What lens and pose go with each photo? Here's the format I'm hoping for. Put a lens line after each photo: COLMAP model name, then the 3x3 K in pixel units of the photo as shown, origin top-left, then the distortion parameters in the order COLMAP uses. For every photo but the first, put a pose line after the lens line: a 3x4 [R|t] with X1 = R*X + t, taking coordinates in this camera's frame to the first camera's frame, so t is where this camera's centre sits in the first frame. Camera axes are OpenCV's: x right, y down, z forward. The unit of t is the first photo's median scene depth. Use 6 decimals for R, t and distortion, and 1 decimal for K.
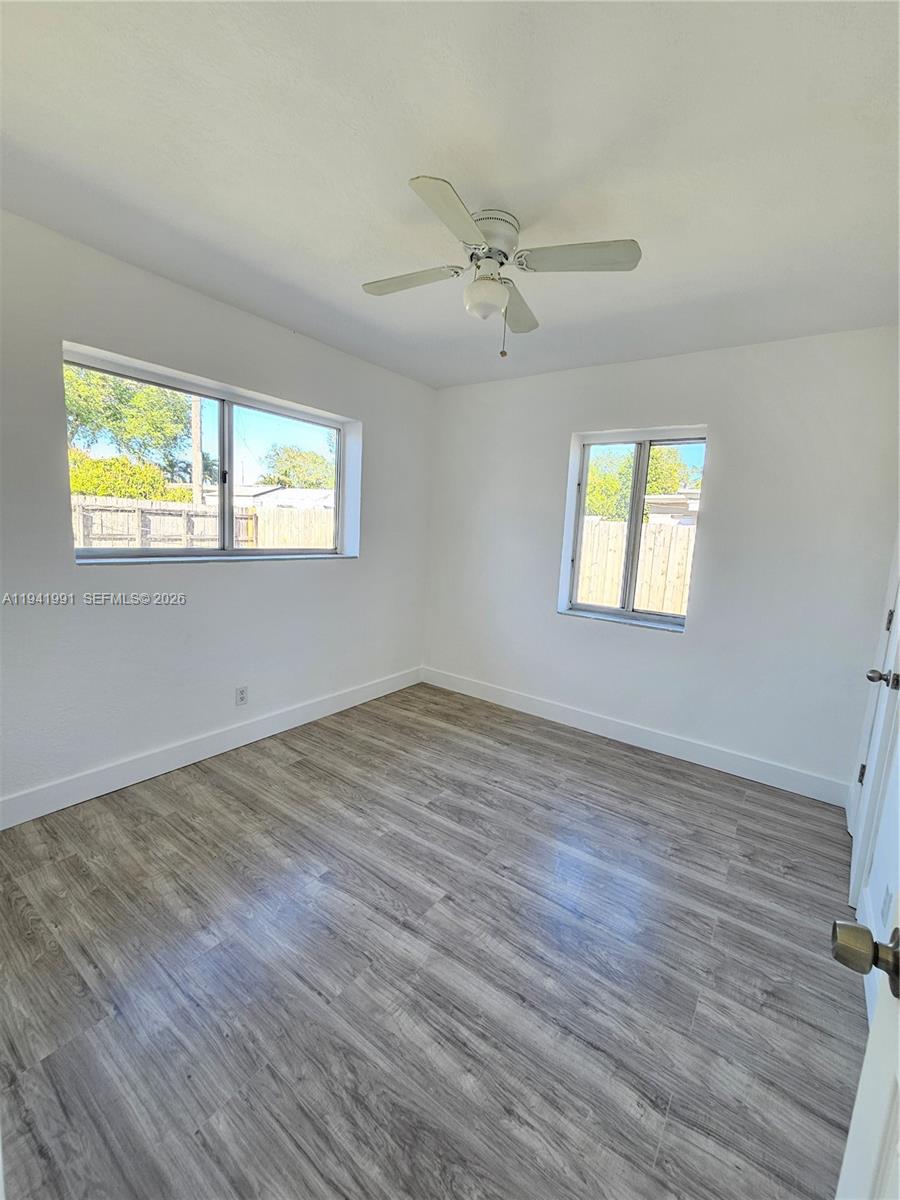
lens RADIAL K [[491.7, 0, 441.9], [0, 491.7, 596.3], [0, 0, 1]] dist [0.004382, 0.000302]
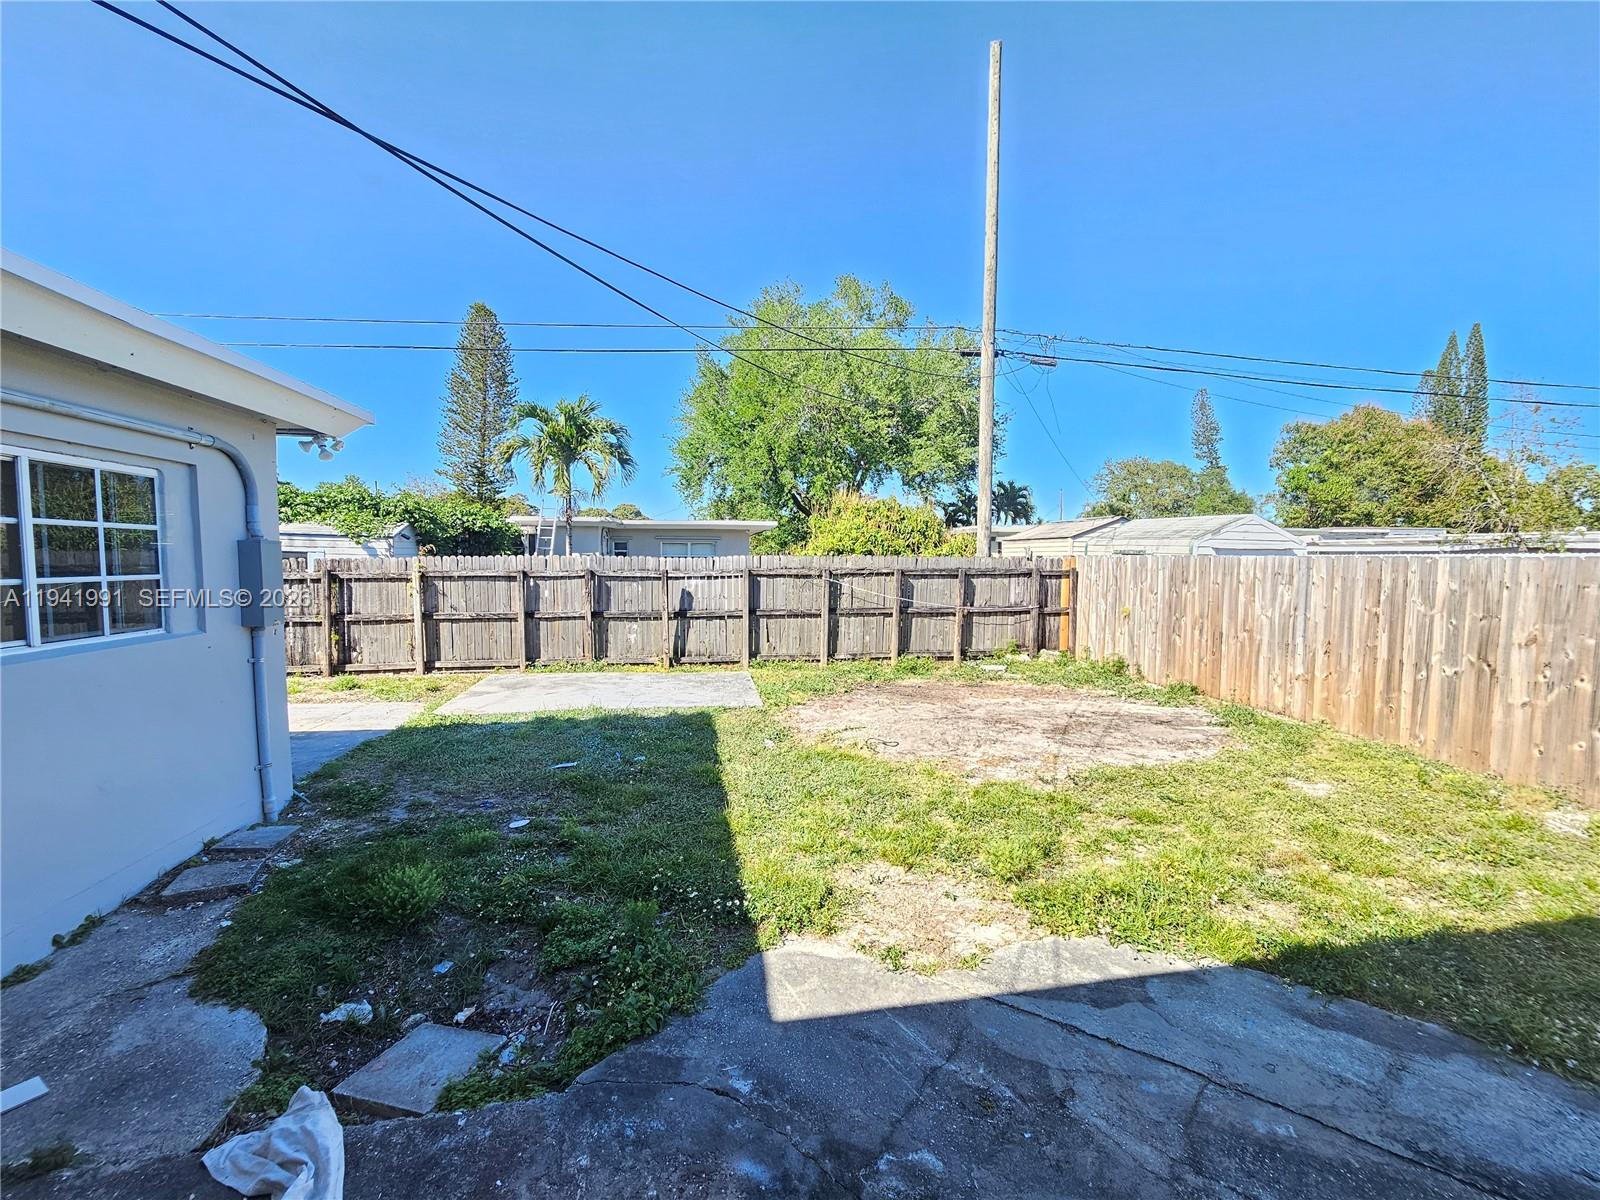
lens RADIAL K [[655.7, 0, 801.8], [0, 655.7, 596.9], [0, 0, 1]] dist [0.004382, 0.000302]
pose [[0.726561, -0.008681, -0.687047, -0.081559], [-0.063482, 0.994795, -0.079702, -0.052653], [0.684163, 0.101524, 0.722228, 0.226829]]
